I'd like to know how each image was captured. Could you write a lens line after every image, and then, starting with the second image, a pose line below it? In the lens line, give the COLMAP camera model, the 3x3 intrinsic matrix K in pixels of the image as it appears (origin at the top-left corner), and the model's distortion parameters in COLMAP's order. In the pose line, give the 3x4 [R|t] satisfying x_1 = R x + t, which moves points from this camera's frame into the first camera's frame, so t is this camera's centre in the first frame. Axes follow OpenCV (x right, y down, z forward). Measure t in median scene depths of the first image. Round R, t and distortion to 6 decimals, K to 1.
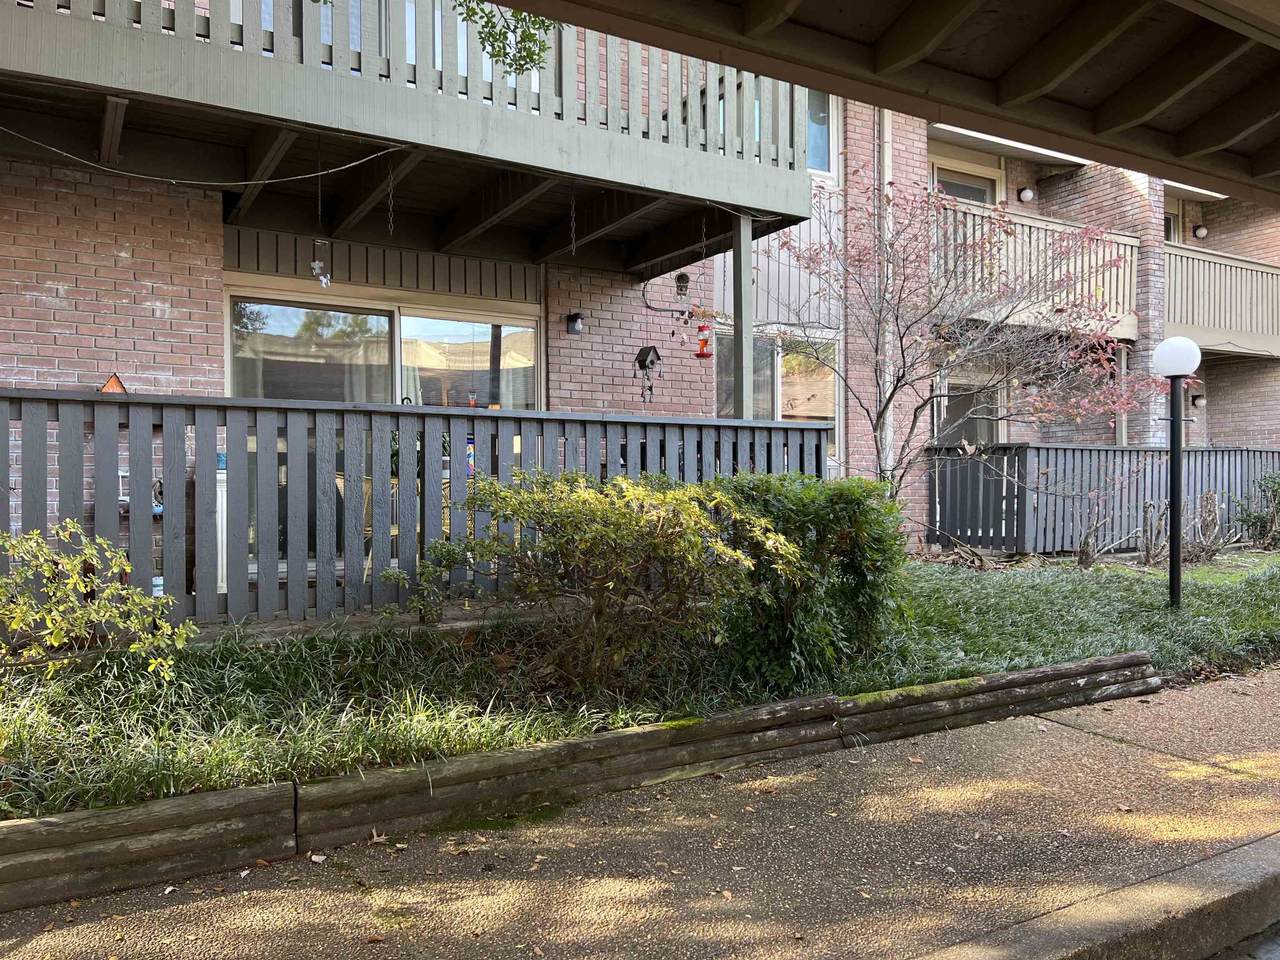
lens RADIAL K [[961.6, 0, 640.0], [0, 961.6, 480.0], [0, 0, 1]] dist [-0.001654, -0.011835]
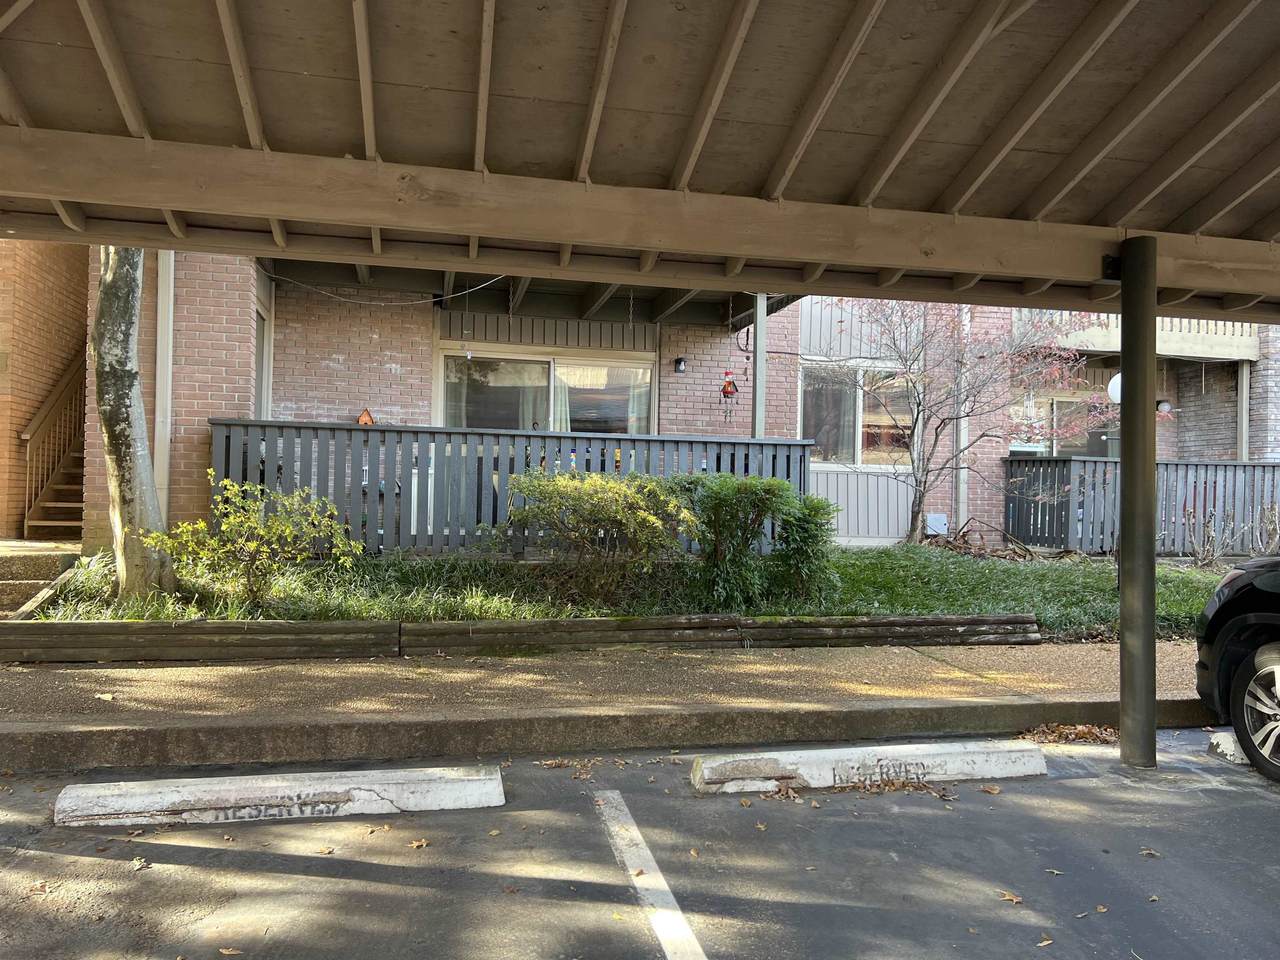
lens RADIAL K [[961.6, 0, 640.0], [0, 961.6, 480.0], [0, 0, 1]] dist [-0.001654, -0.011835]
pose [[0.948881, 0.019080, -0.315056, 0.456587], [-0.021821, 0.999748, -0.005176, 0.013018], [0.314878, 0.011786, 0.949059, -0.462357]]
